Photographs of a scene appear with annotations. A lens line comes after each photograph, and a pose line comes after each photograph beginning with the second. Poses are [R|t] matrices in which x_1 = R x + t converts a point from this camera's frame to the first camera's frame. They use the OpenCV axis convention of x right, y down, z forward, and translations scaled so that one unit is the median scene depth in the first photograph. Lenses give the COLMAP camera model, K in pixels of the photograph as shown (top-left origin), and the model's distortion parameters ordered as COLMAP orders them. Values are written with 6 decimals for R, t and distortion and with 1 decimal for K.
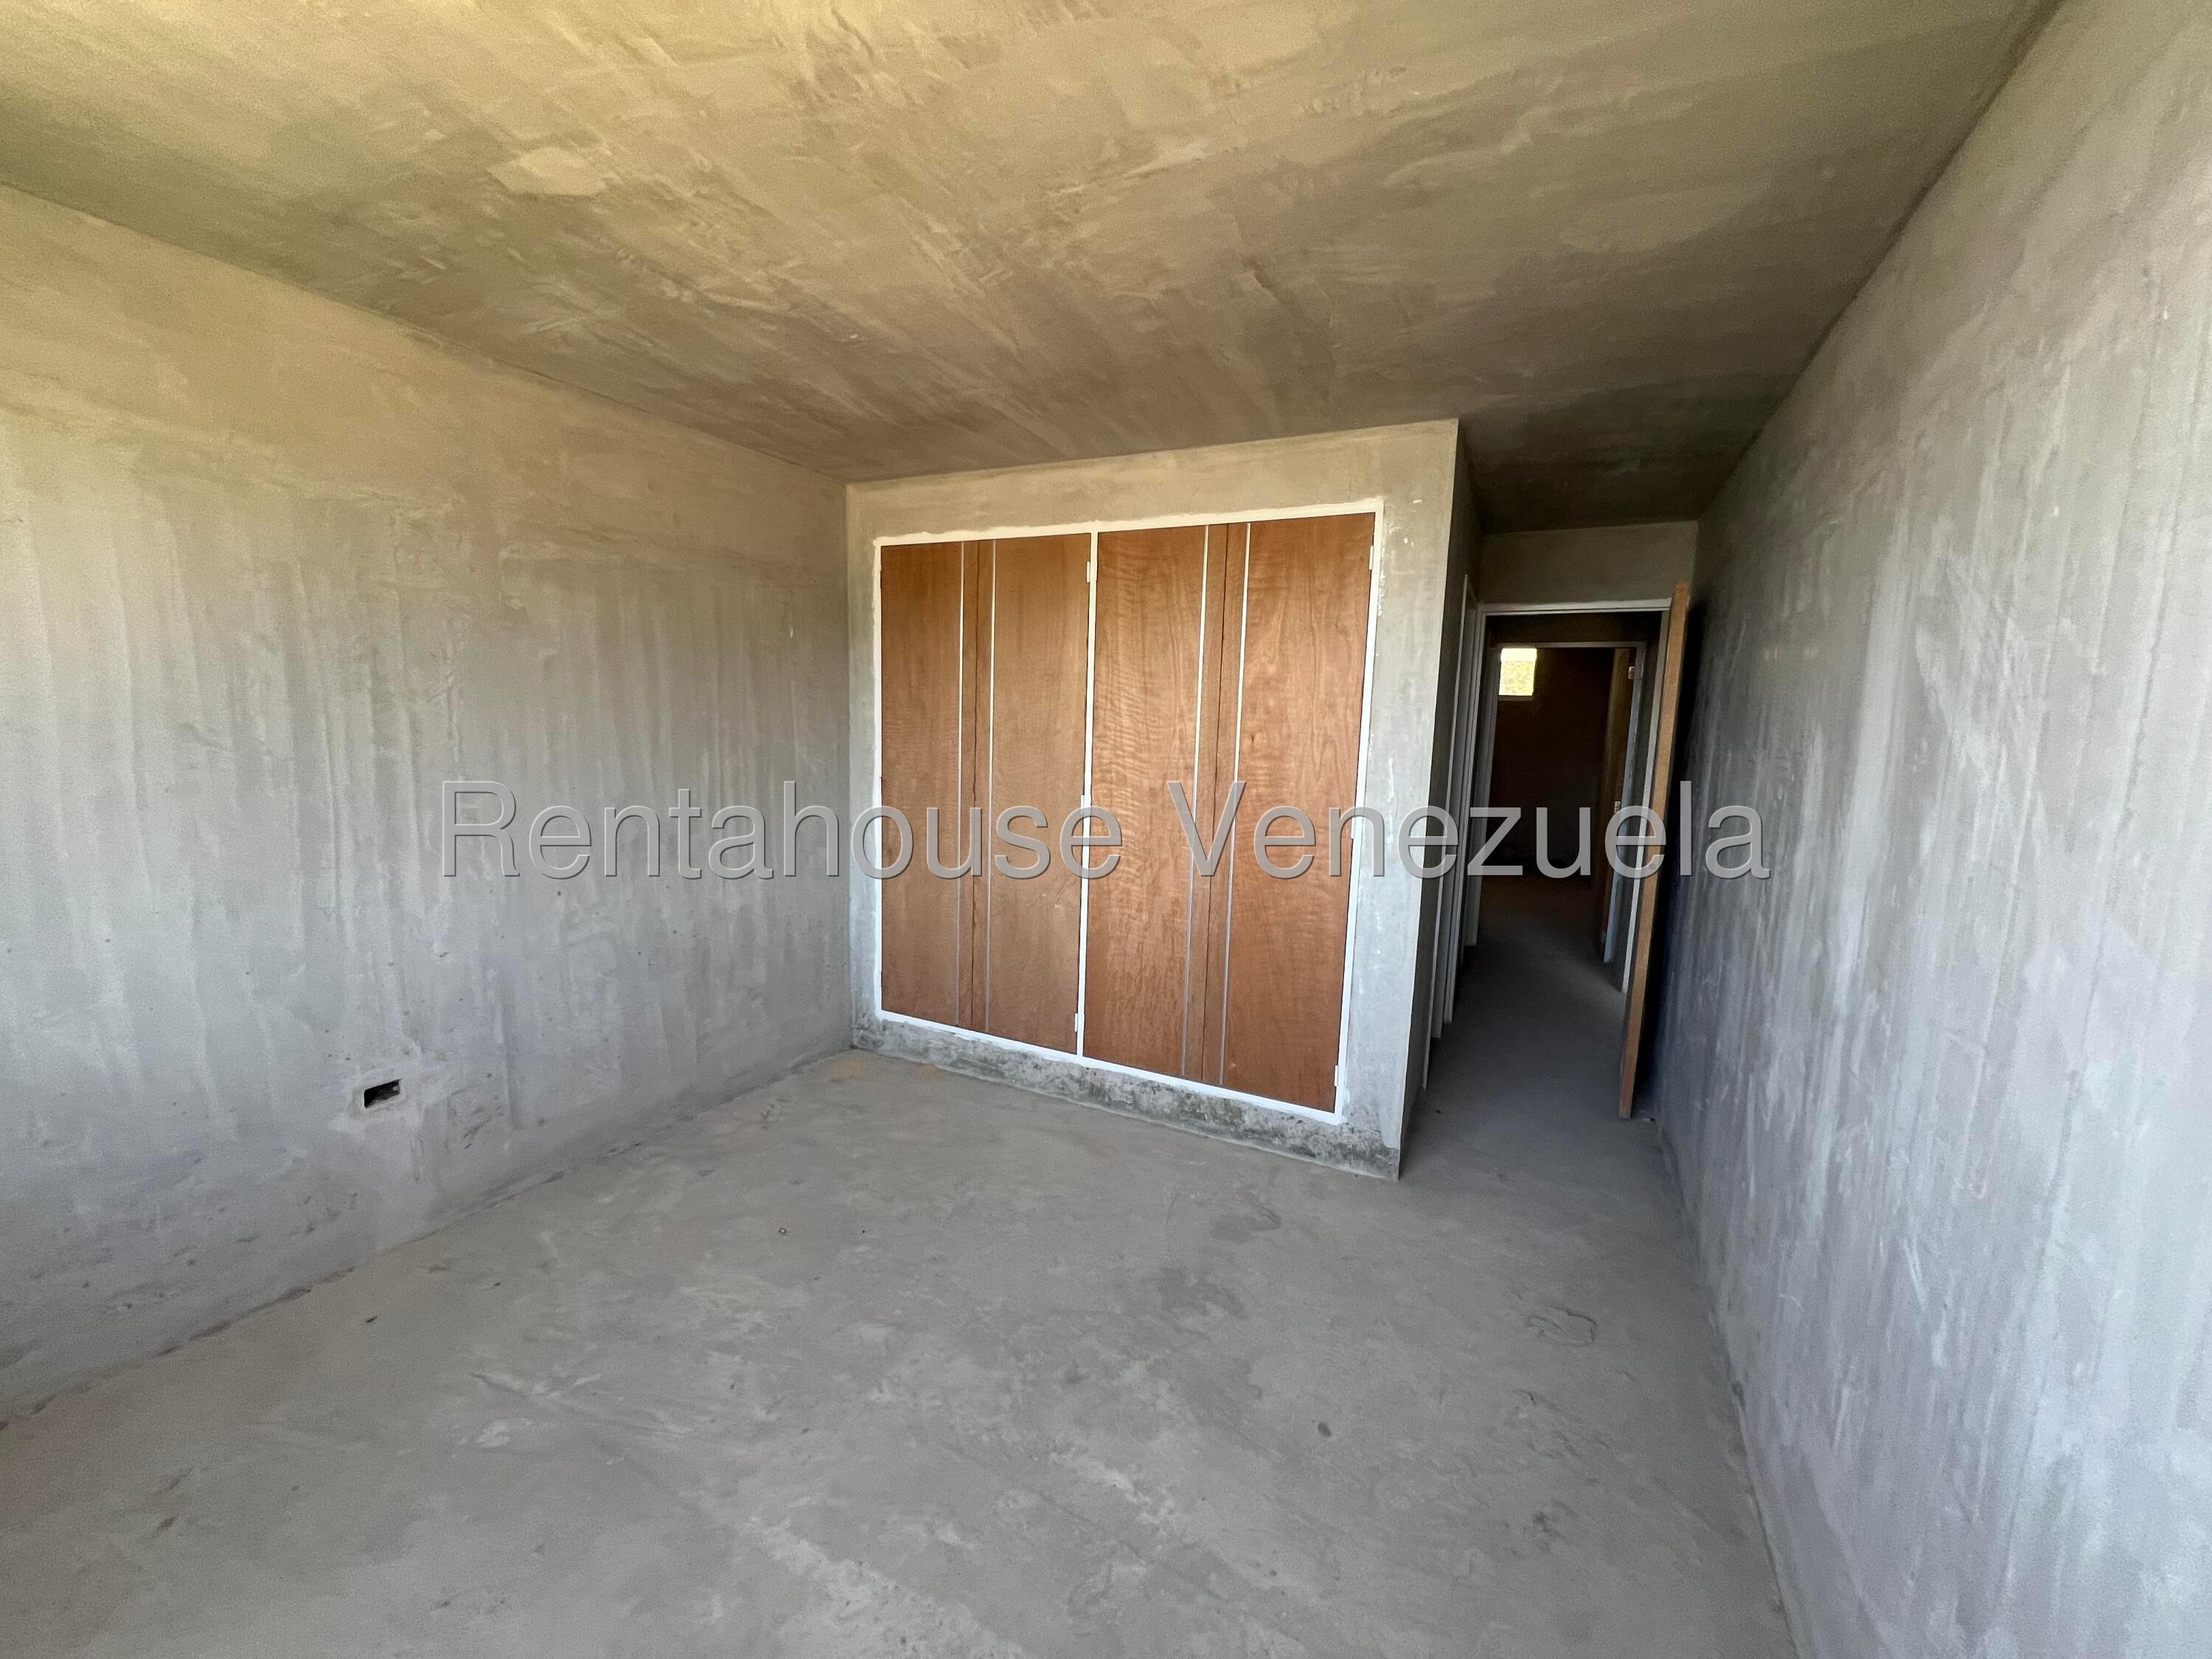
lens RADIAL K [[890.3, 0, 1104.5], [0, 890.3, 823.0], [0, 0, 1]] dist [0.003789, 0.000411]
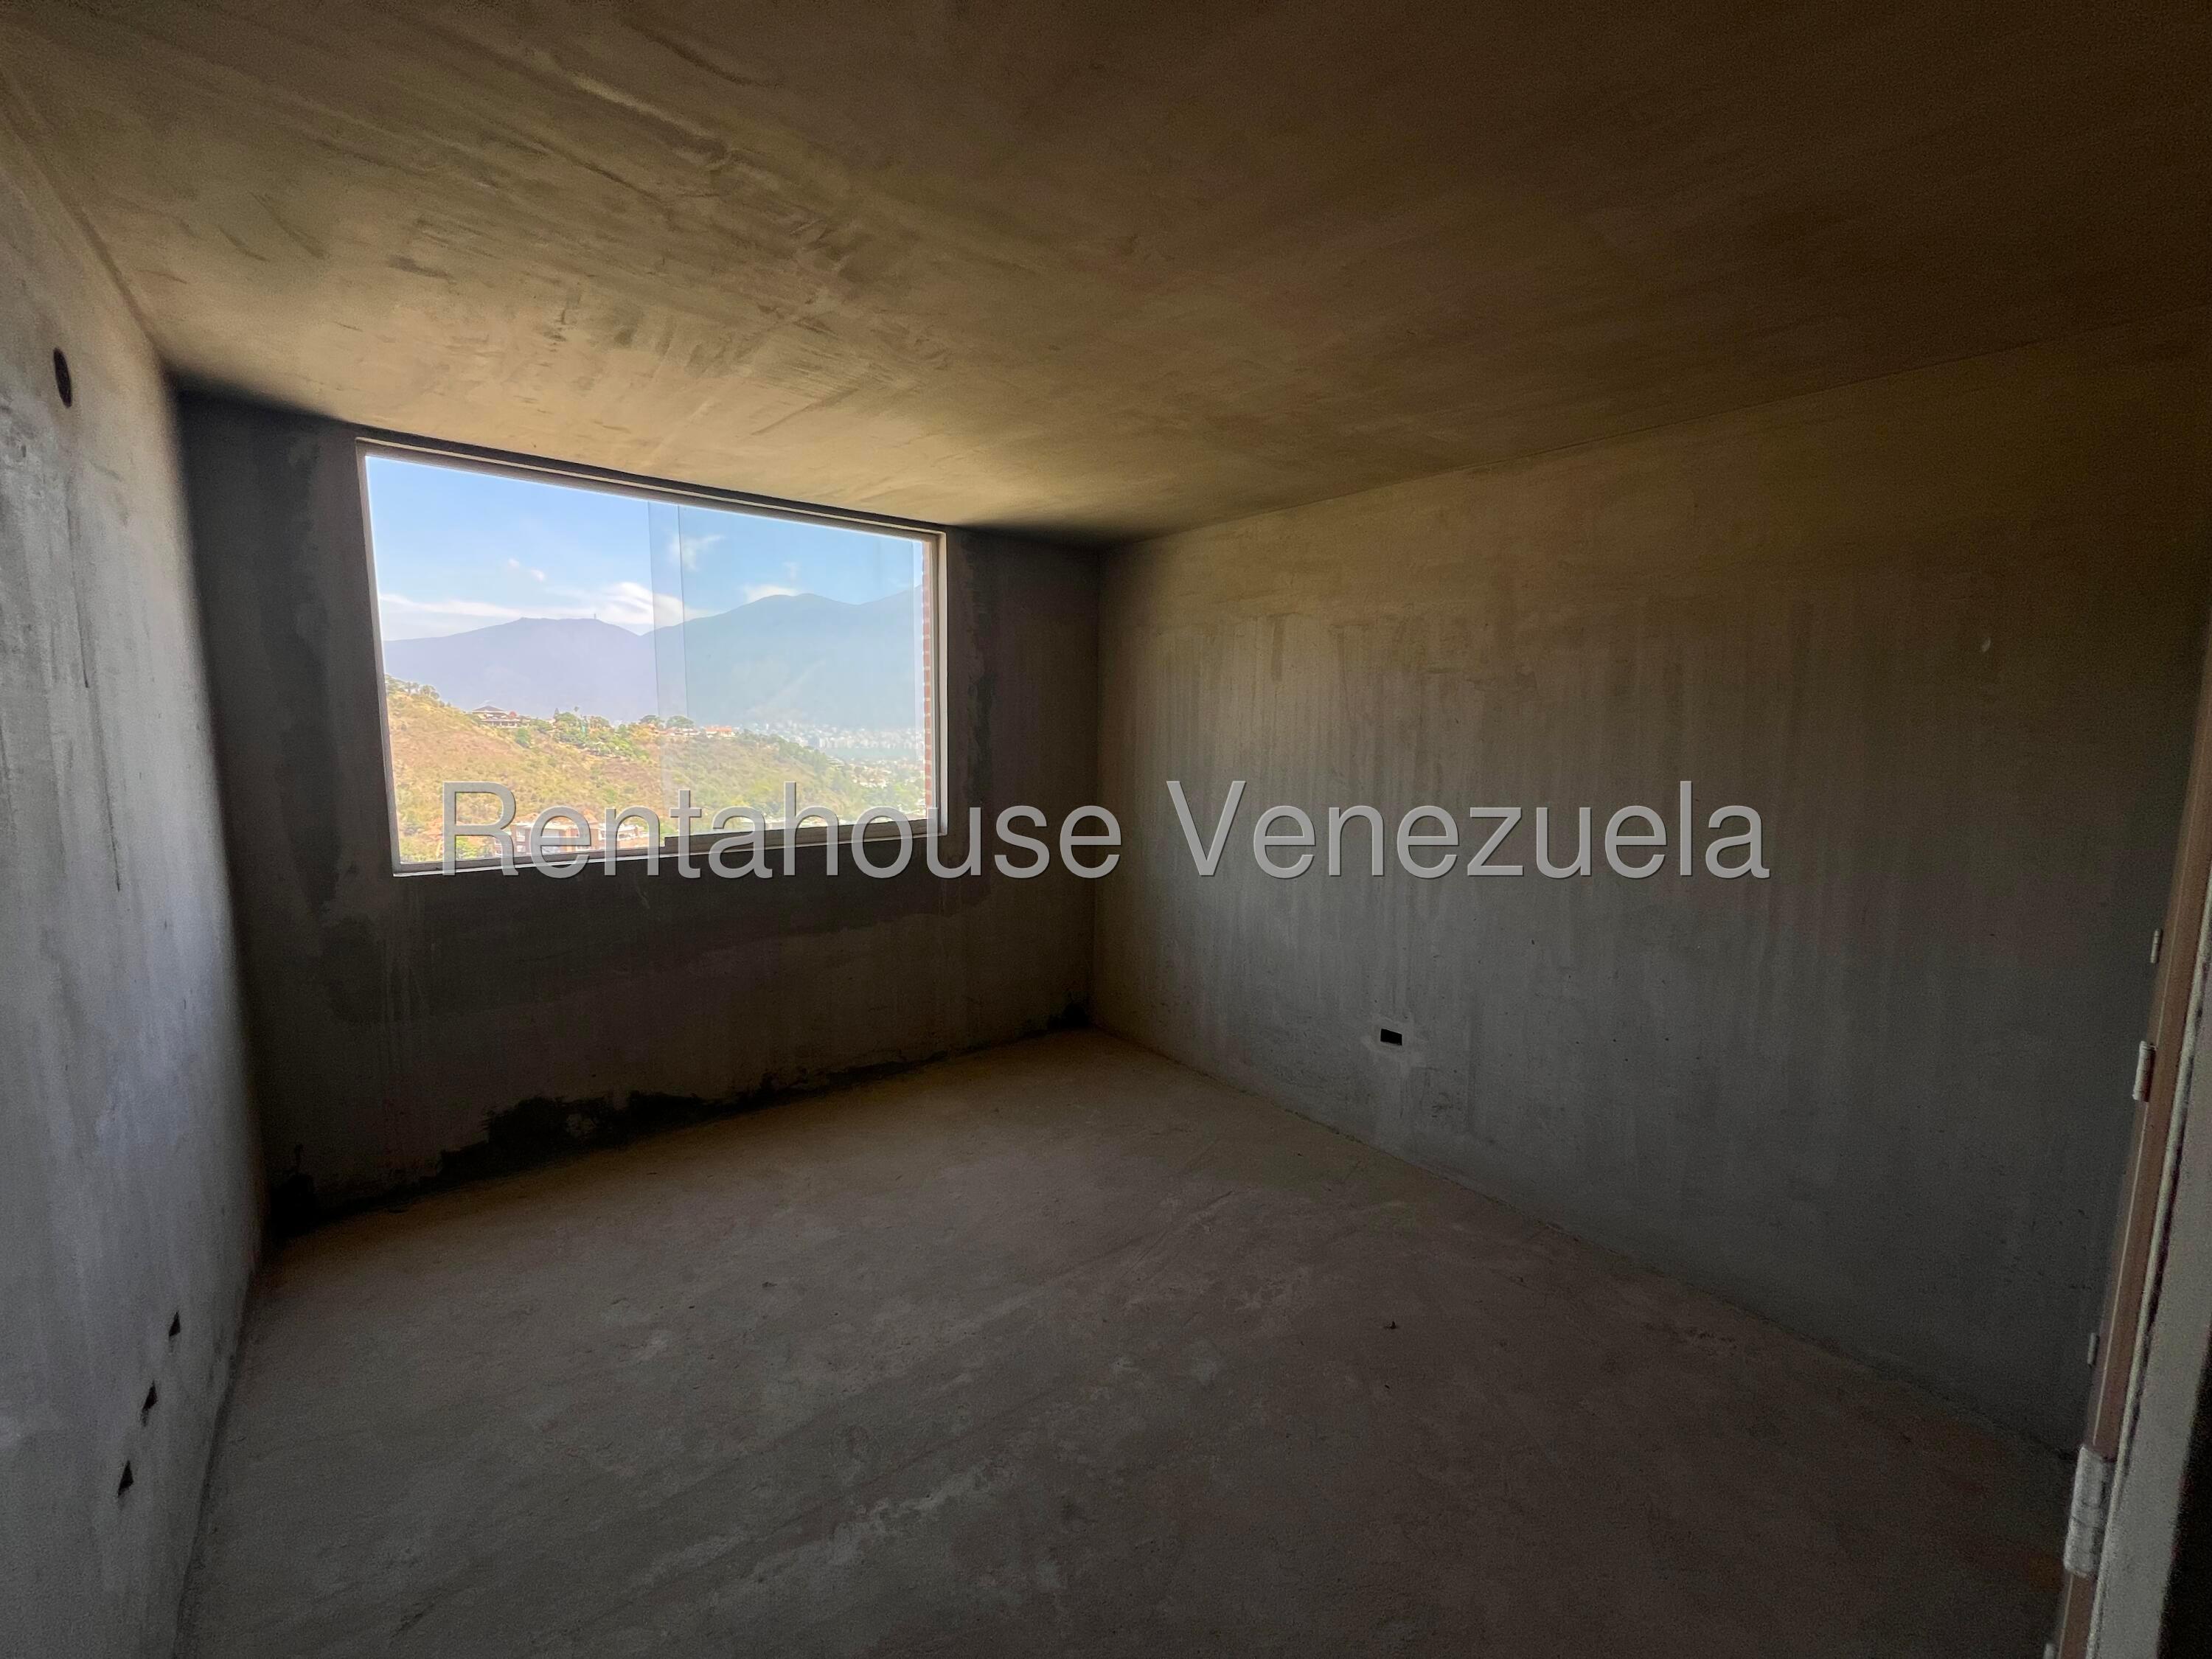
lens RADIAL K [[890.3, 0, 1100.8], [0, 890.3, 826.3], [0, 0, 1]] dist [0.003789, 0.000411]
pose [[-0.413433, 0.066393, -0.908111, 0.695494], [-0.135681, 0.981711, 0.133546, -0.162673], [0.900369, 0.178426, -0.396863, 1.230235]]
